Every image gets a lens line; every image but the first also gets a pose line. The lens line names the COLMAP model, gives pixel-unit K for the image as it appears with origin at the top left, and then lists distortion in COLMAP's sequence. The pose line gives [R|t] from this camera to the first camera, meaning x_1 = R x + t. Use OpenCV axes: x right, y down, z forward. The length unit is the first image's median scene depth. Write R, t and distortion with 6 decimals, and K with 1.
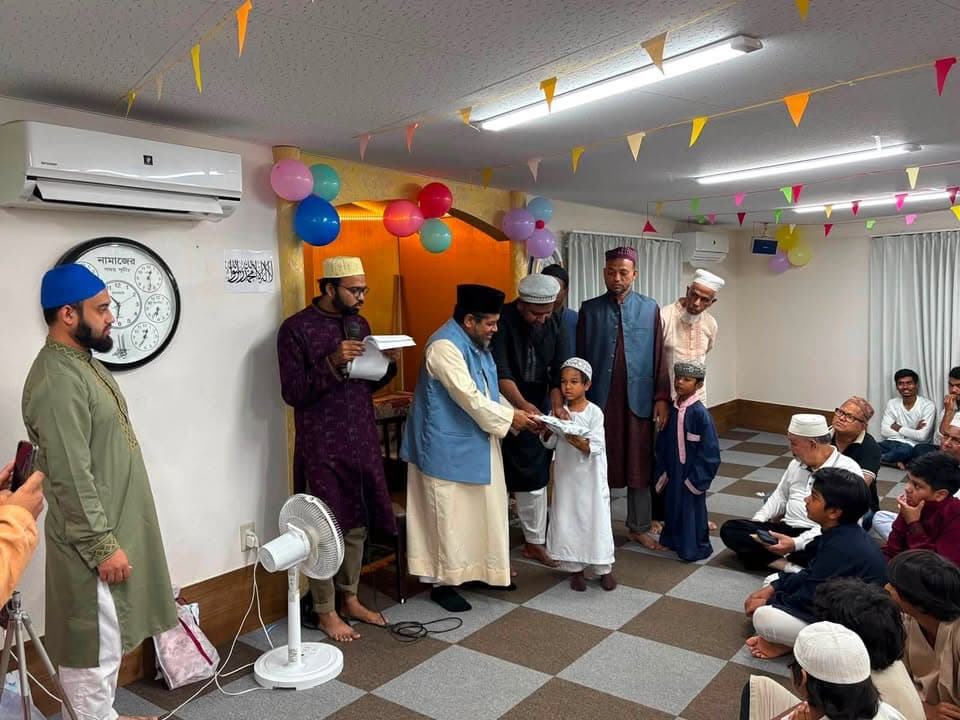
lens RADIAL K [[785.4, 0, 477.5], [0, 785.4, 362.7], [0, 0, 1]] dist [0.034821, -0.031068]
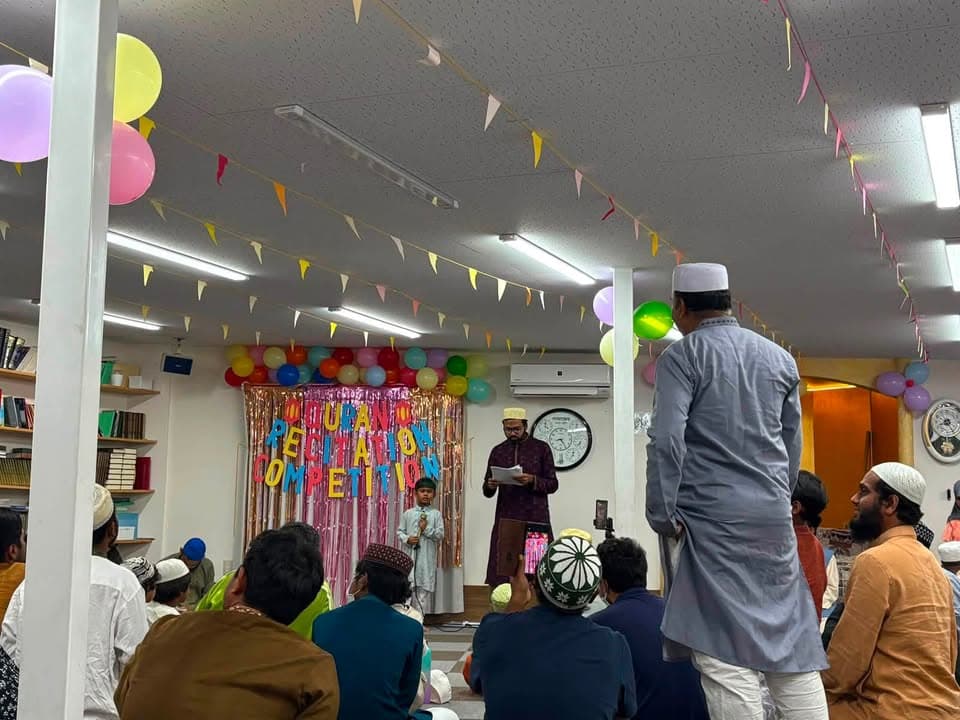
lens RADIAL K [[1179.7, 0, 477.0], [0, 1179.7, 361.9], [0, 0, 1]] dist [0.138079, 0.000000]
pose [[0.520770, -0.082026, -0.849747, 1.945676], [-0.098296, 0.982992, -0.155130, 0.214873], [0.848019, 0.164314, 0.503849, -0.754551]]
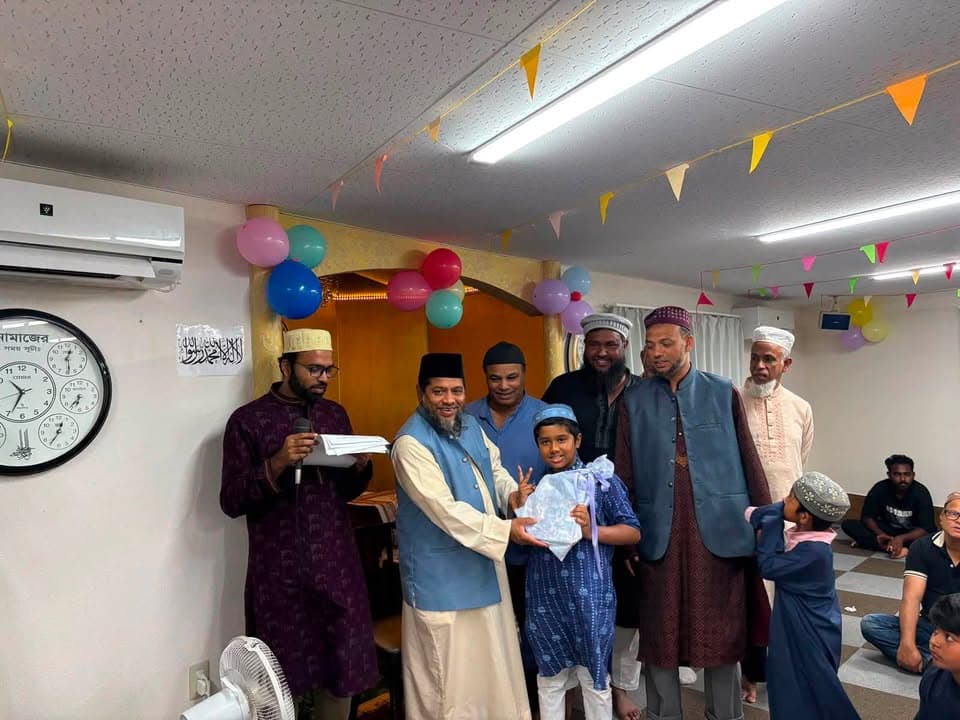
lens RADIAL K [[723.4, 0, 479.1], [0, 723.4, 367.6], [0, 0, 1]] dist [0.038621, -0.035319]
pose [[0.995424, -0.012516, -0.094731, 0.068964], [0.002772, 0.994750, -0.102302, -0.019141], [0.095514, 0.101571, 0.990232, 0.278663]]
